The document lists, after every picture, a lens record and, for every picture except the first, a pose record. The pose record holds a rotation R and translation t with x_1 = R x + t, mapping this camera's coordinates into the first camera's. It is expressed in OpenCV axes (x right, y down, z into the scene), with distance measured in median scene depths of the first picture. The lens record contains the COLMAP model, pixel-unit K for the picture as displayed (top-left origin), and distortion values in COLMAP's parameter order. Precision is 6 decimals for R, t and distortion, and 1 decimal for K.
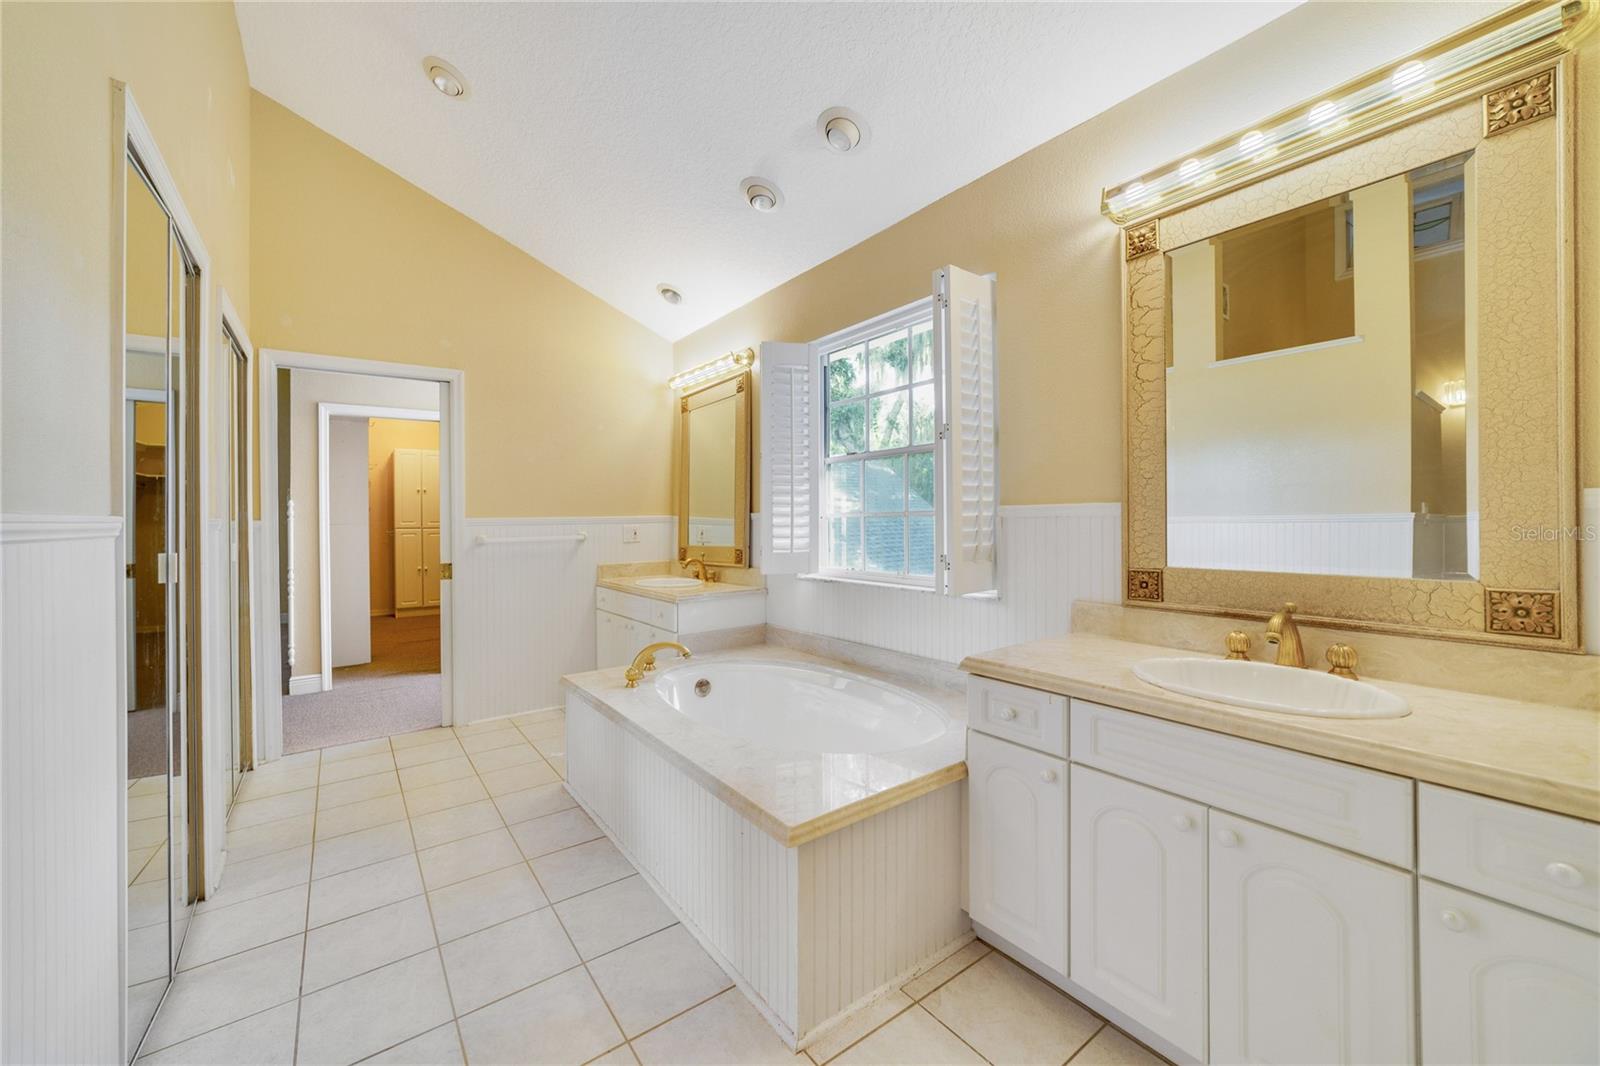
lens RADIAL K [[615.9, 0, 794.2], [0, 615.9, 521.1], [0, 0, 1]] dist [-0.002337, 0.000721]
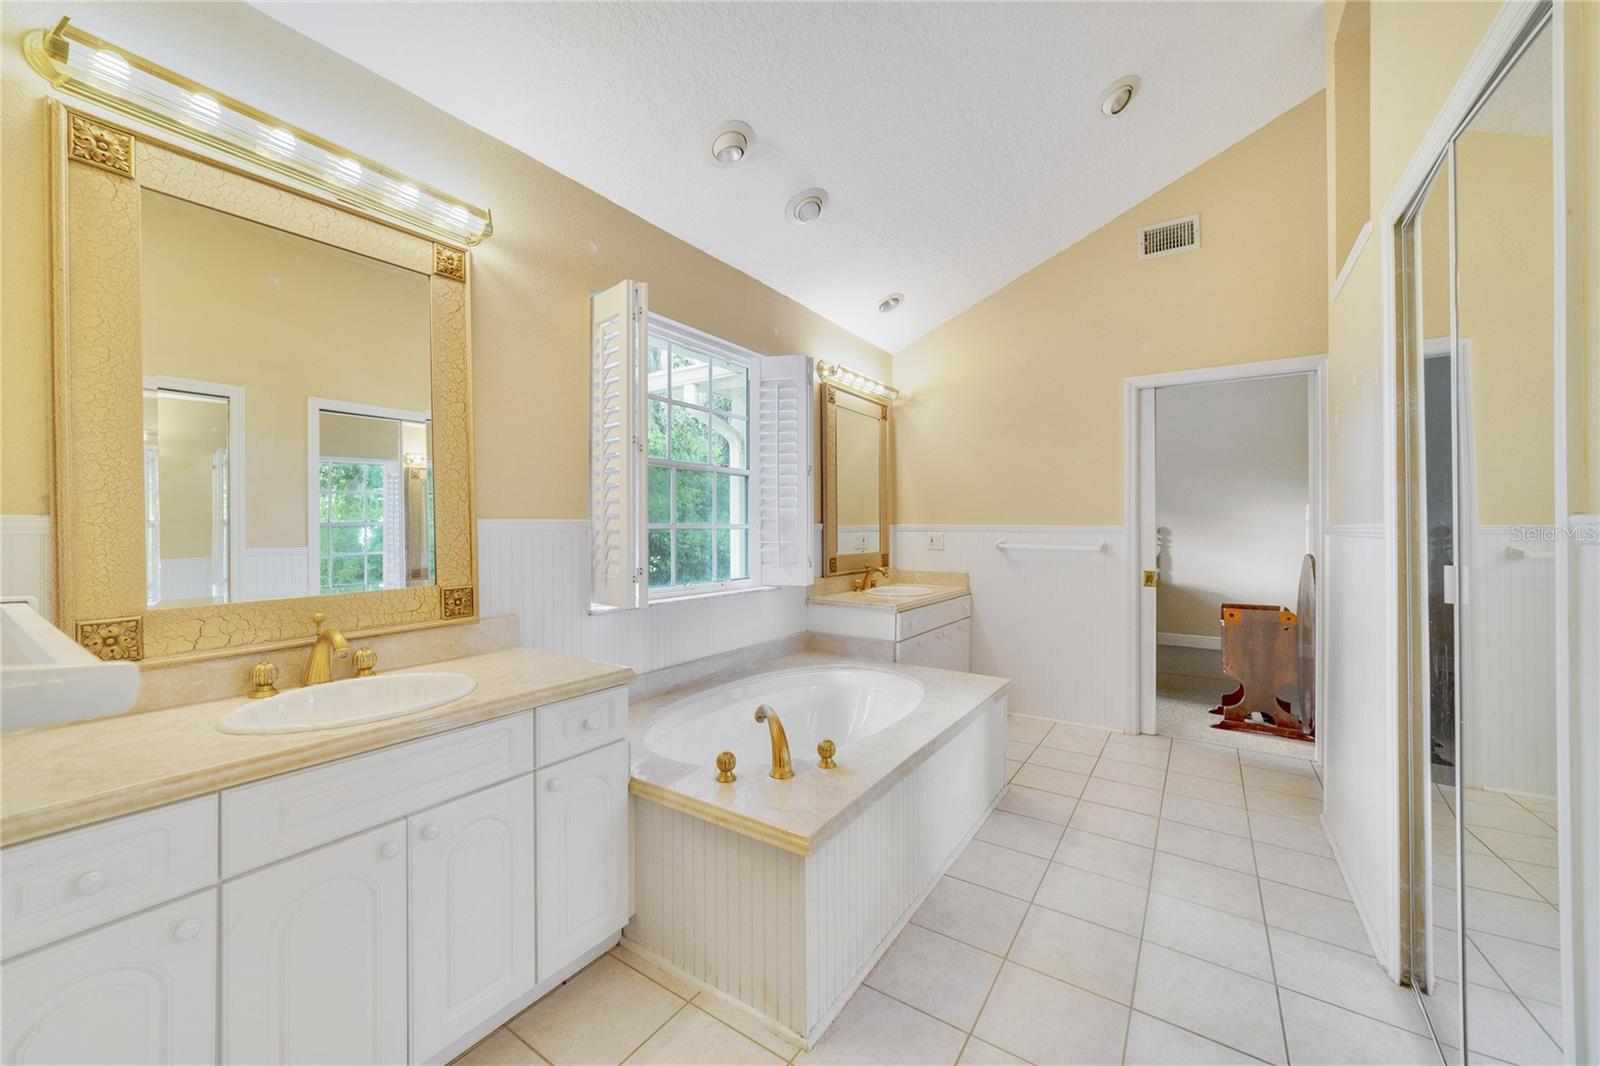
lens RADIAL K [[615.9, 0, 791.8], [0, 615.9, 535.0], [0, 0, 1]] dist [-0.002337, 0.000721]
pose [[-0.327819, 0.011641, 0.944669, -0.820795], [0.011690, 0.999898, -0.008265, 0.013050], [-0.944668, 0.008334, -0.327921, 1.134146]]
